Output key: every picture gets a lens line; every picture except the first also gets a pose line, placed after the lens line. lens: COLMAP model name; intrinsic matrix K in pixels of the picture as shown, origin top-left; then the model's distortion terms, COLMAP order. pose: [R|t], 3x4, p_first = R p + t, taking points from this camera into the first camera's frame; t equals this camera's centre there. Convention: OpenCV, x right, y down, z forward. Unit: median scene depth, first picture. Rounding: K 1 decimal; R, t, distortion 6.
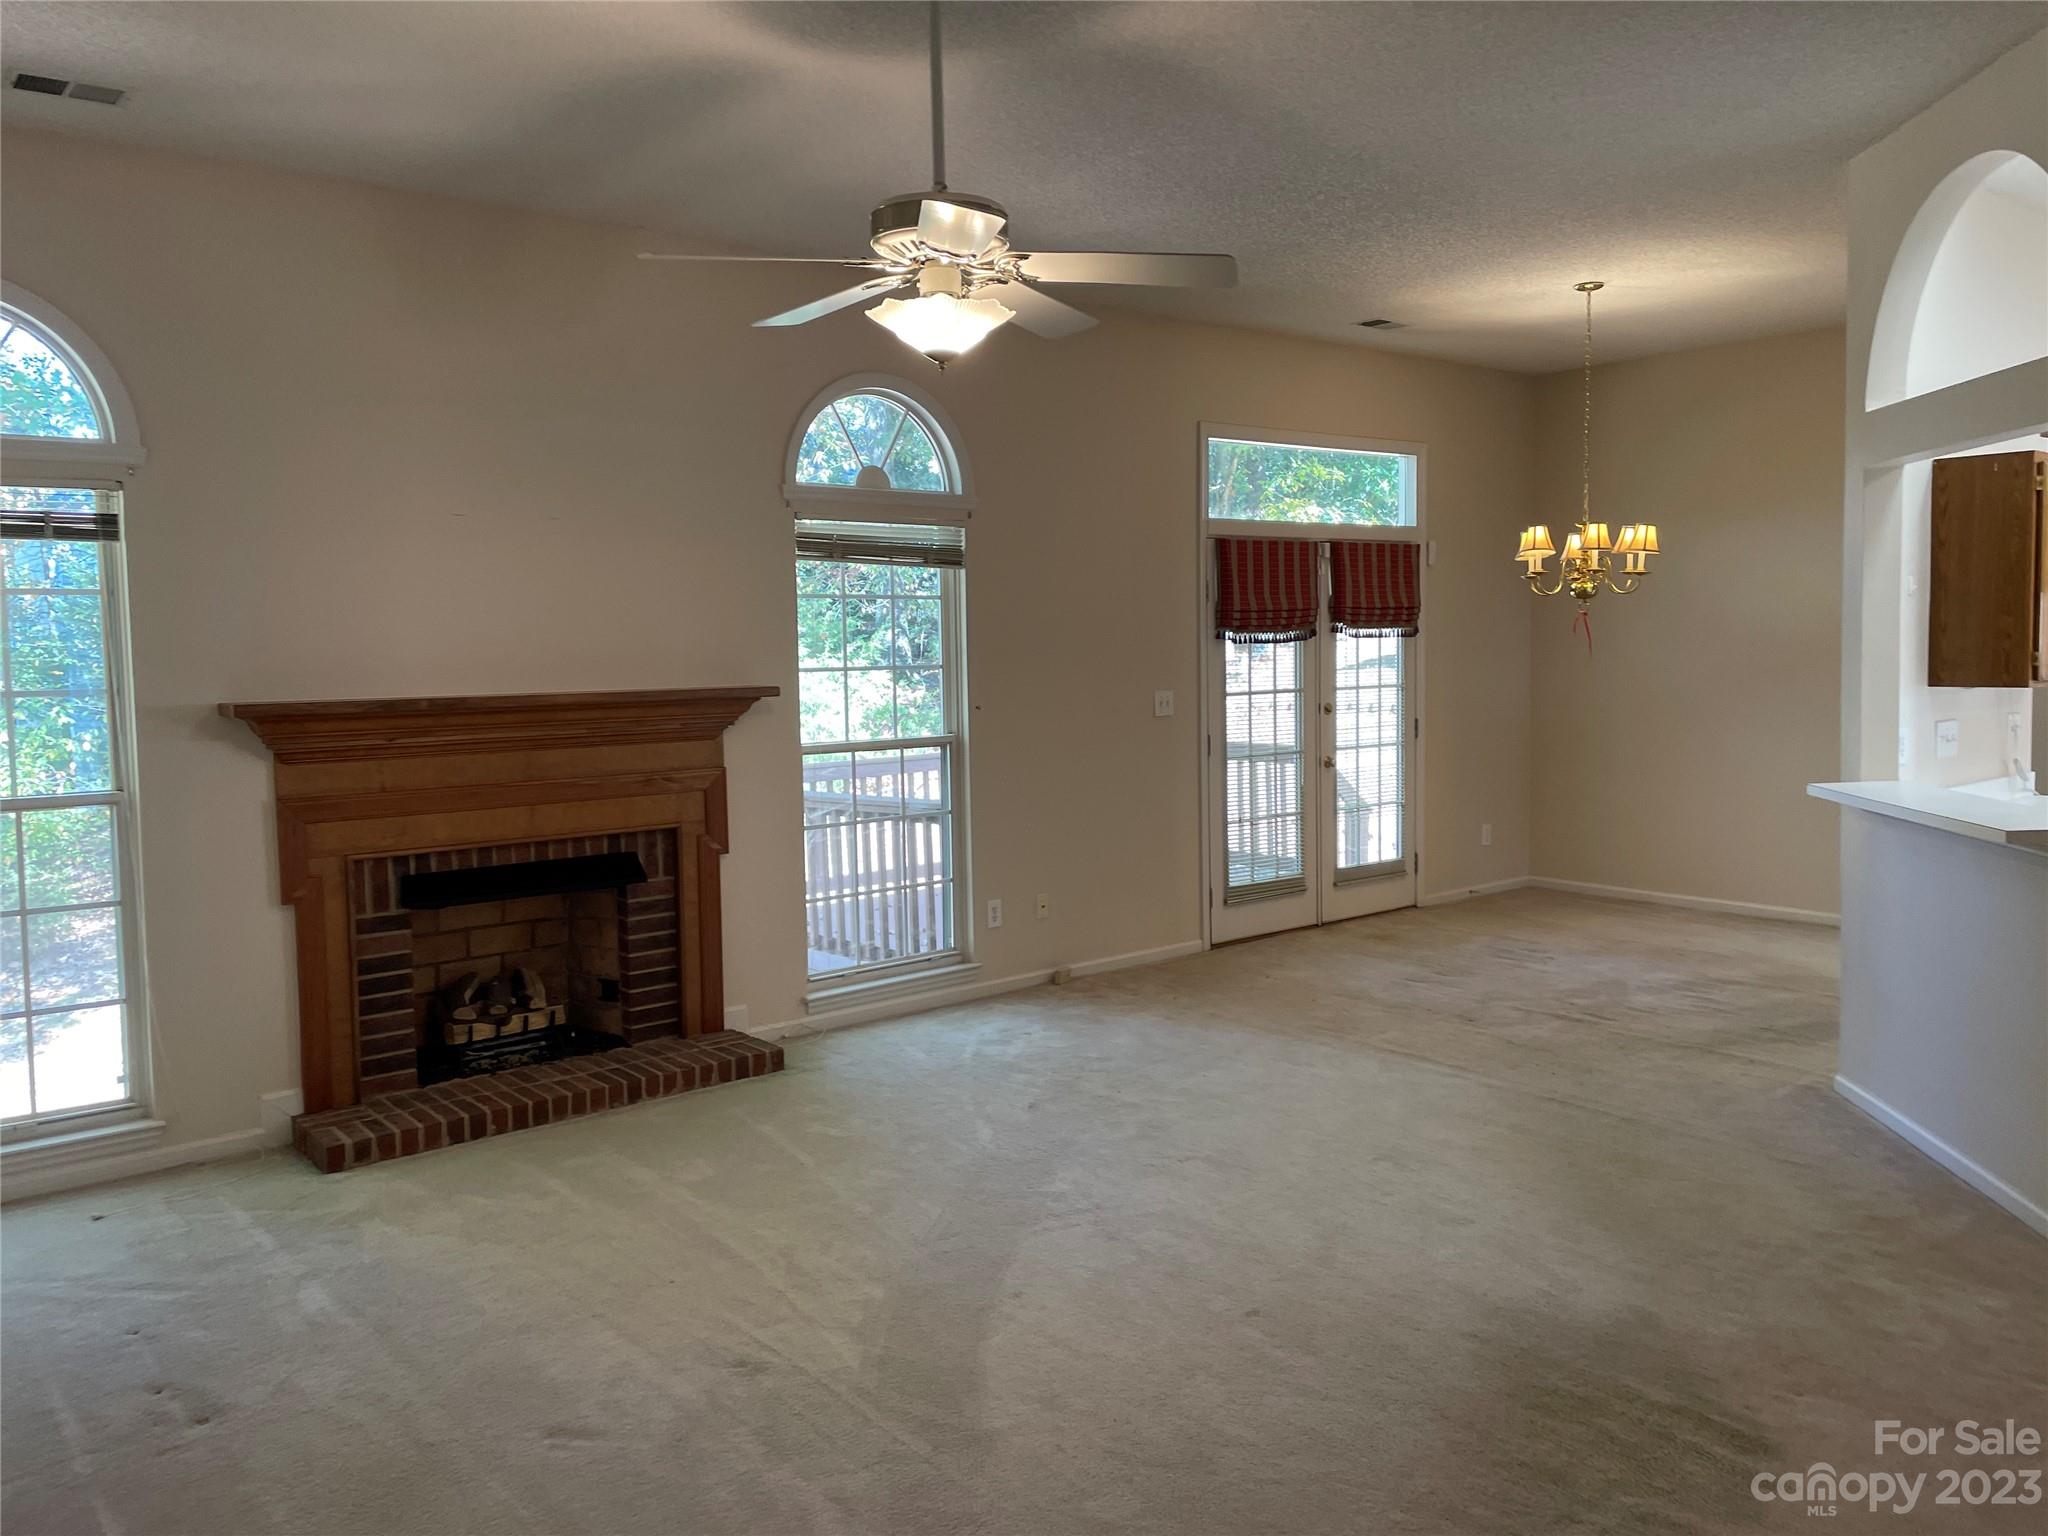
lens RADIAL K [[1542.5, 0, 1034.7], [0, 1542.5, 749.3], [0, 0, 1]] dist [0.083811, -0.104085]
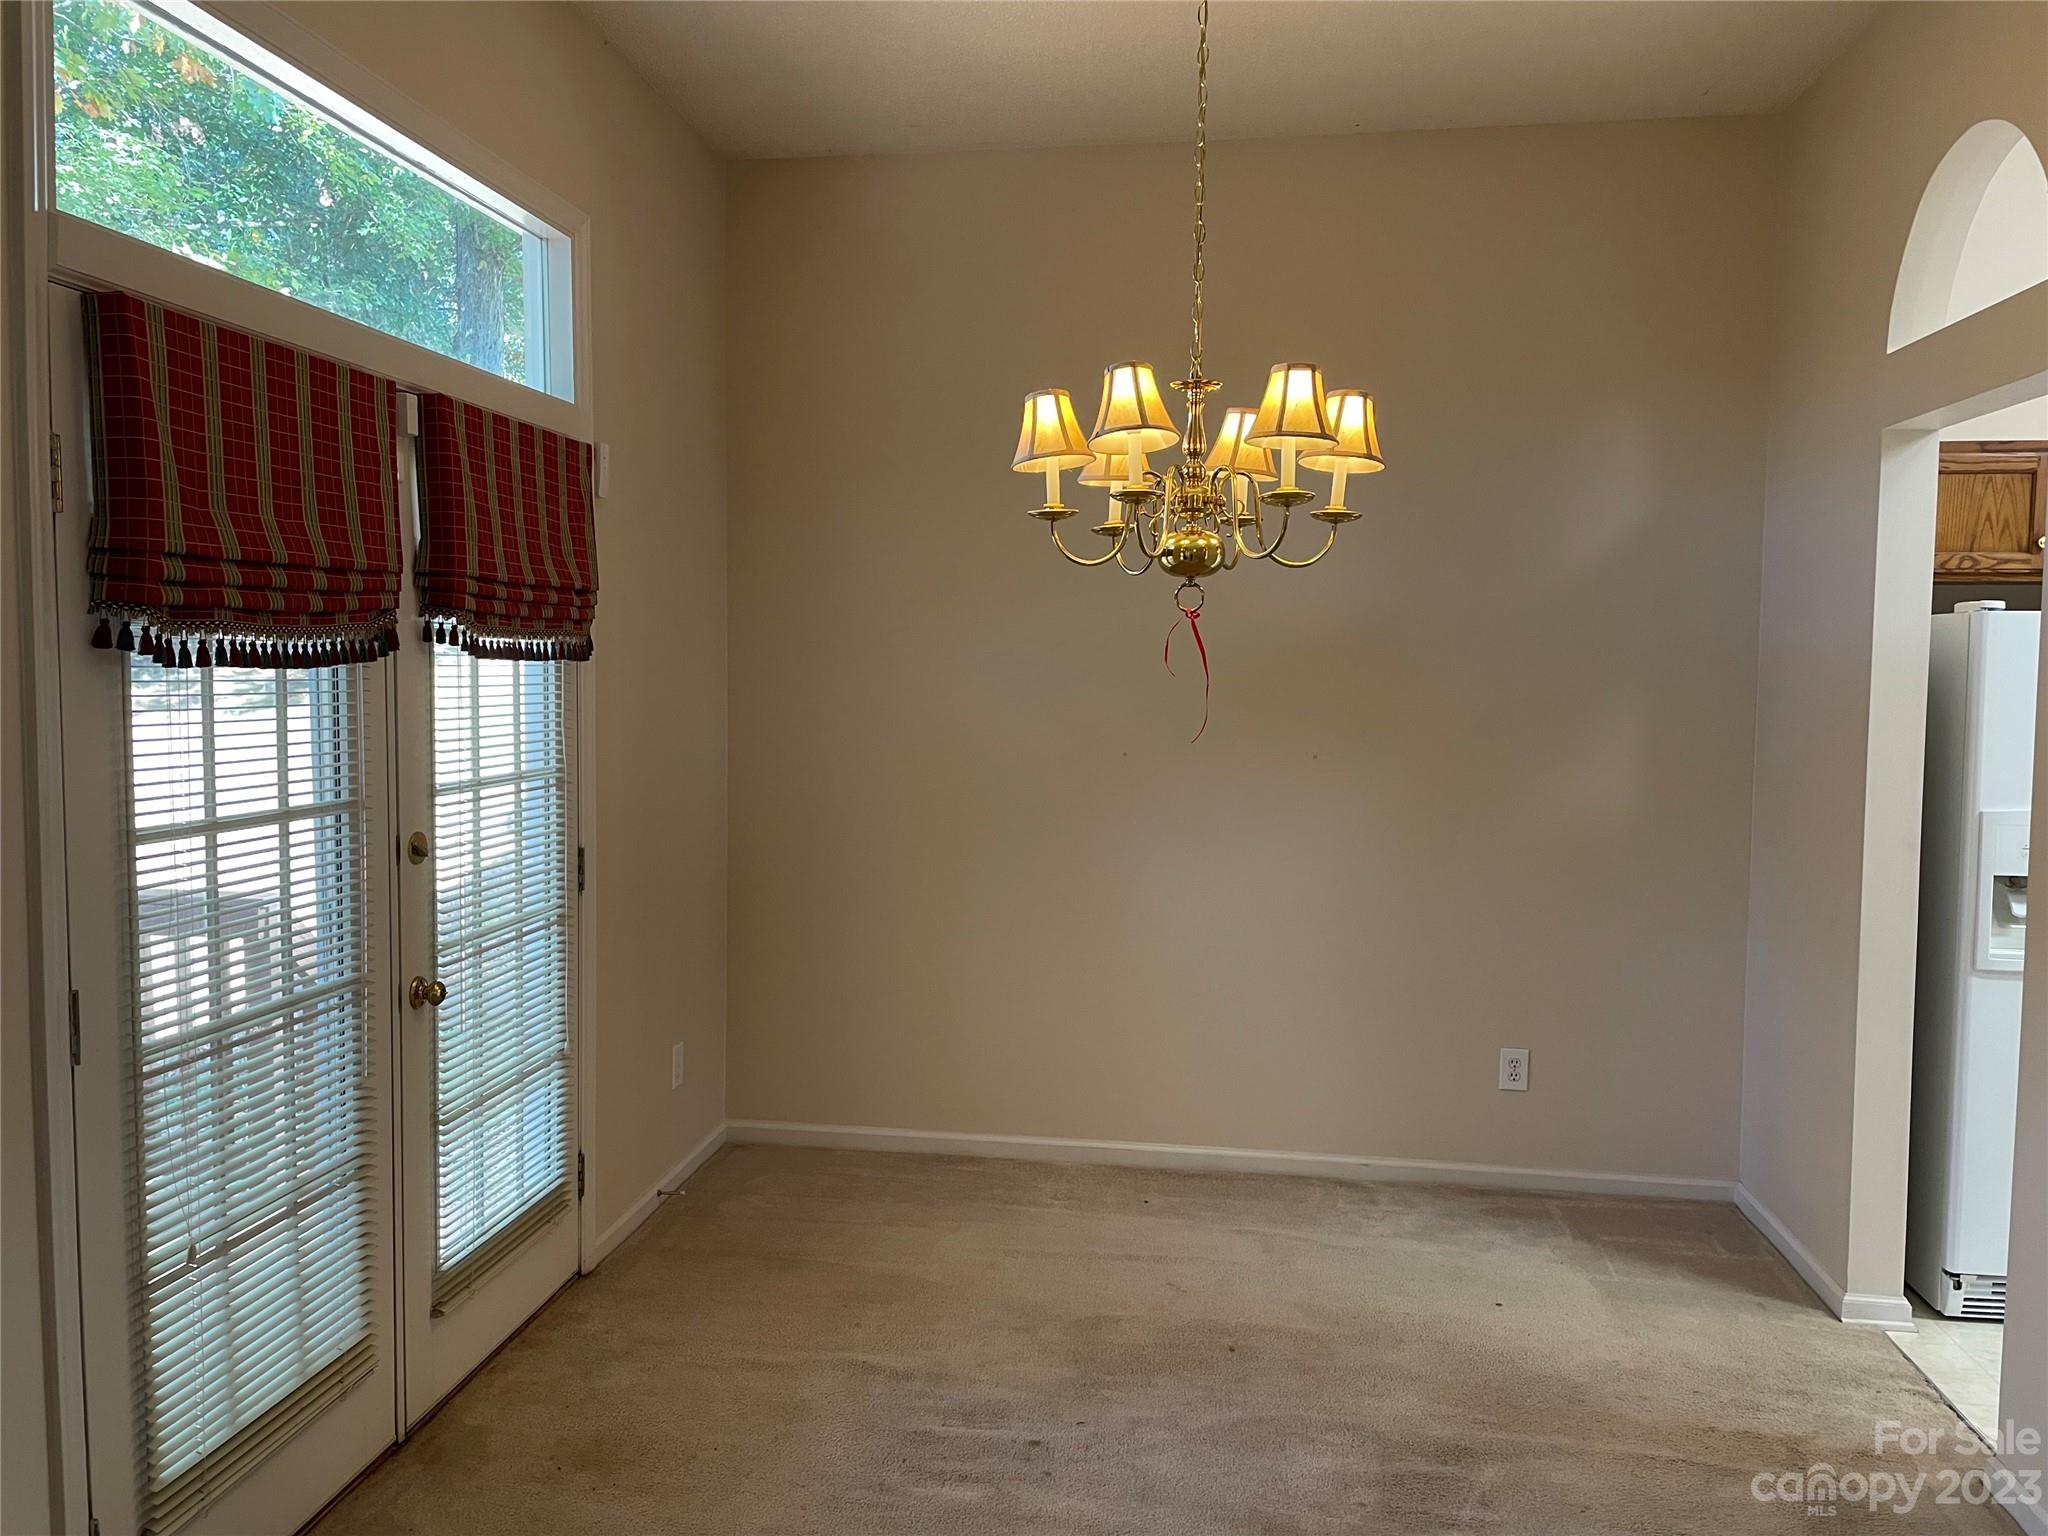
lens RADIAL K [[1542.5, 0, 994.1], [0, 1542.5, 764.9], [0, 0, 1]] dist [0.083811, -0.104085]
pose [[0.752254, -0.020452, 0.658556, 0.057847], [0.027249, 0.999629, -0.000081, -0.050729], [-0.658309, 0.018006, 0.752532, 0.753945]]
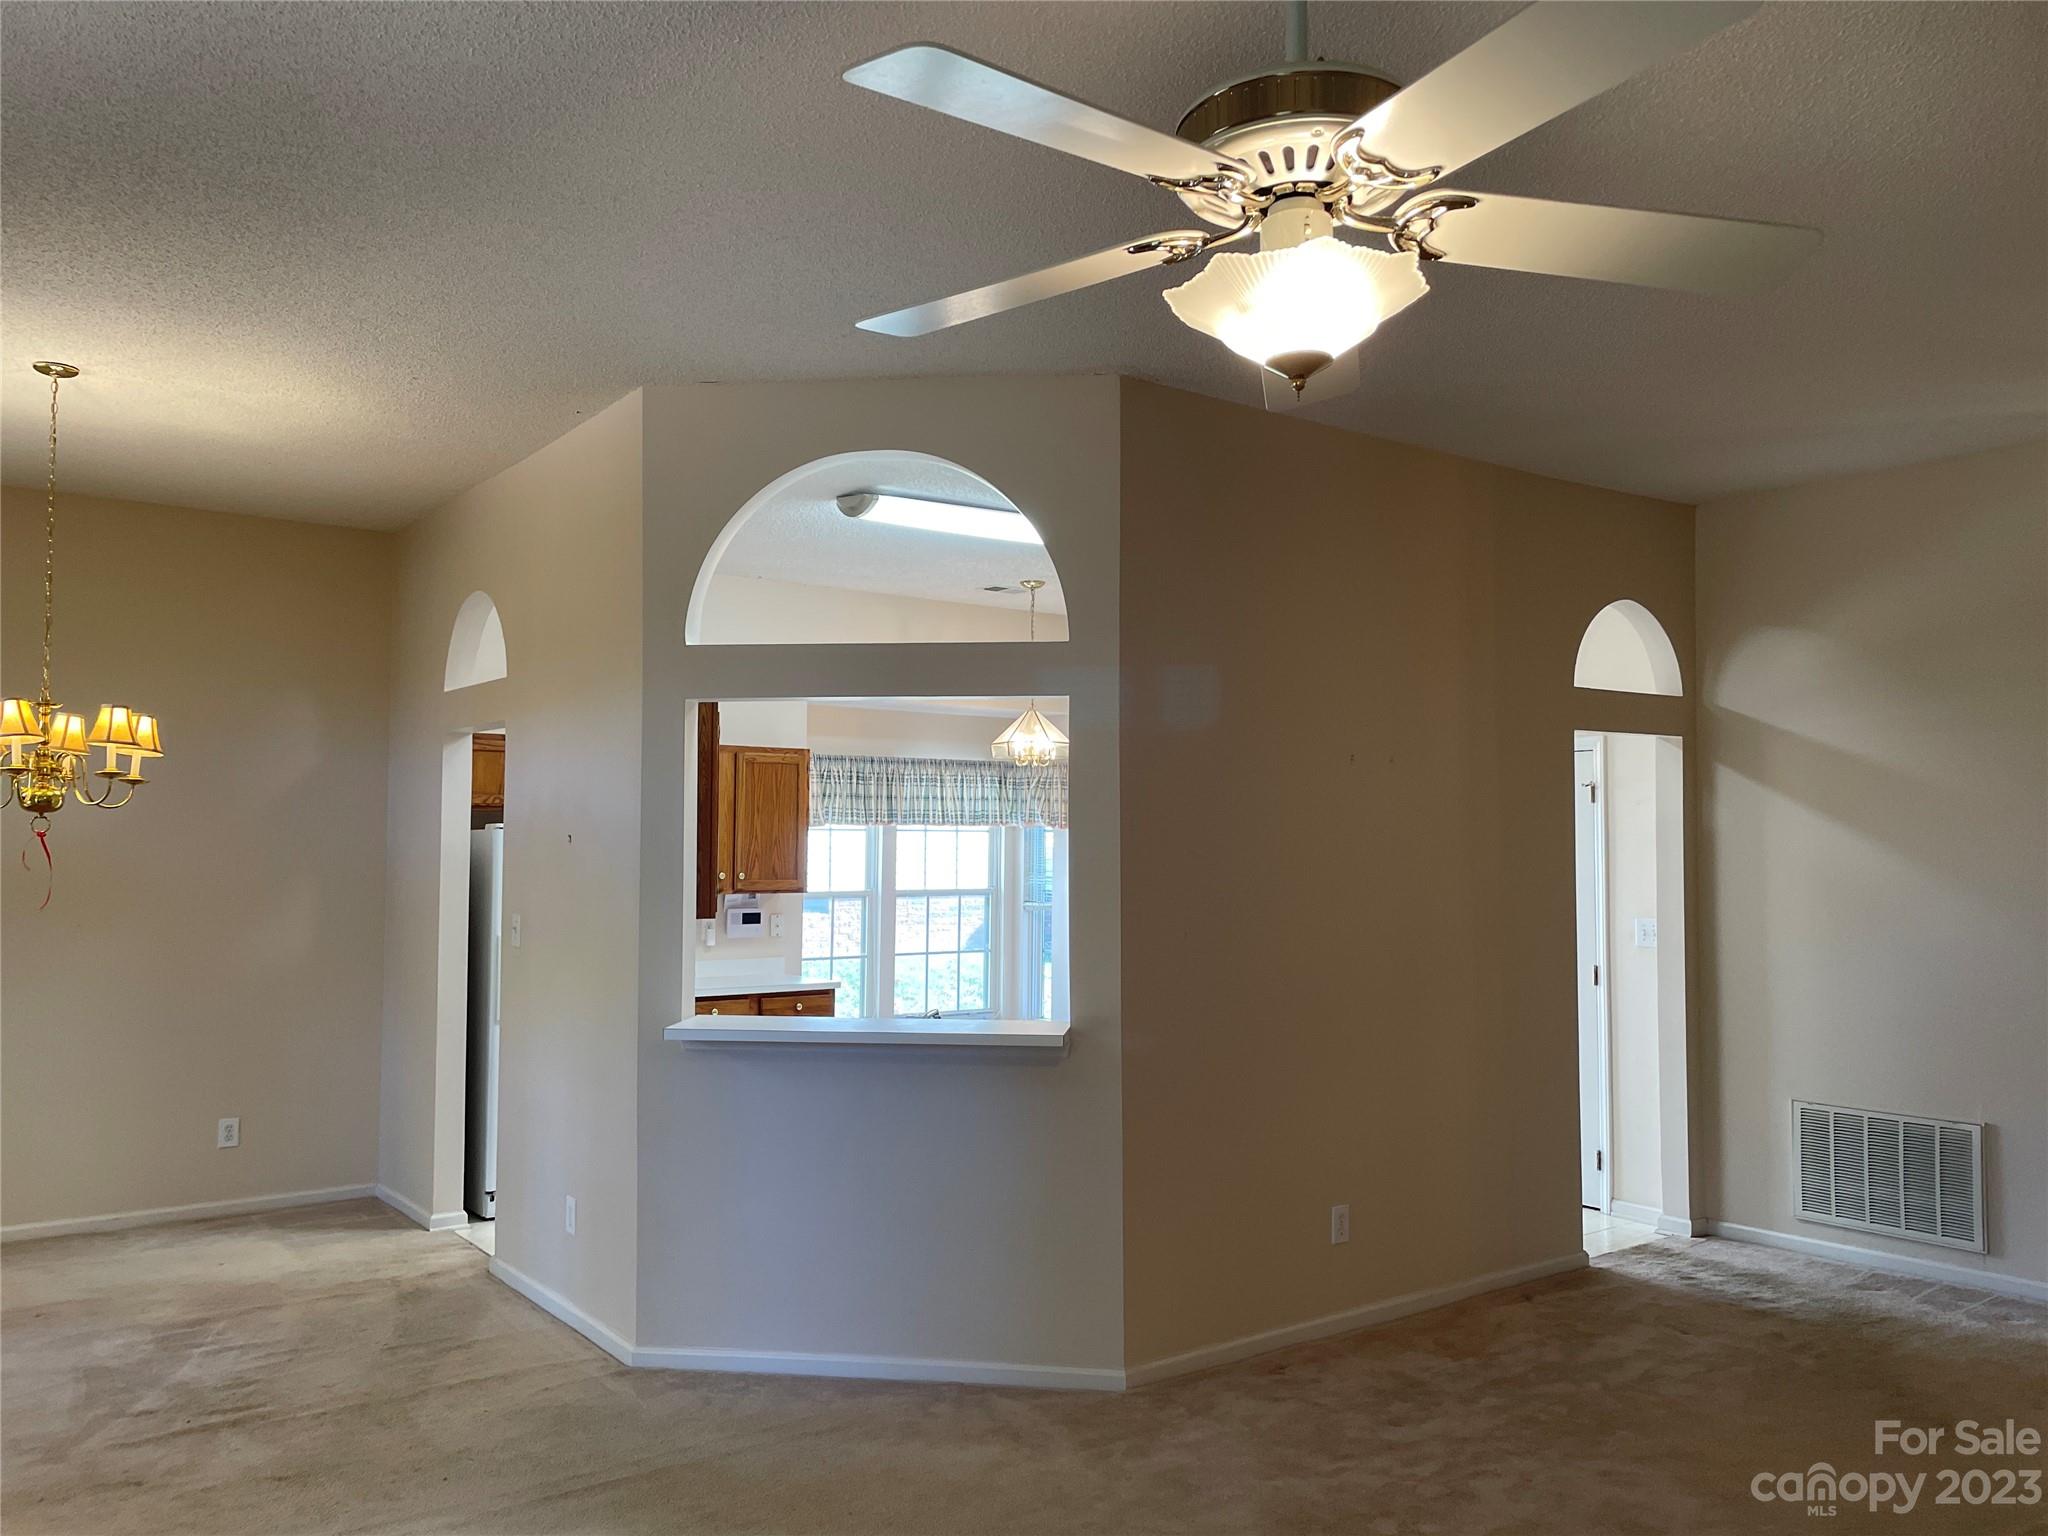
lens RADIAL K [[1542.5, 0, 1011.9], [0, 1542.5, 780.5], [0, 0, 1]] dist [0.083811, -0.104085]
pose [[0.051303, 0.062401, 0.996732, -0.314838], [0.068936, 0.995444, -0.065869, -0.036236], [-0.996301, 0.072090, 0.046767, 0.555692]]
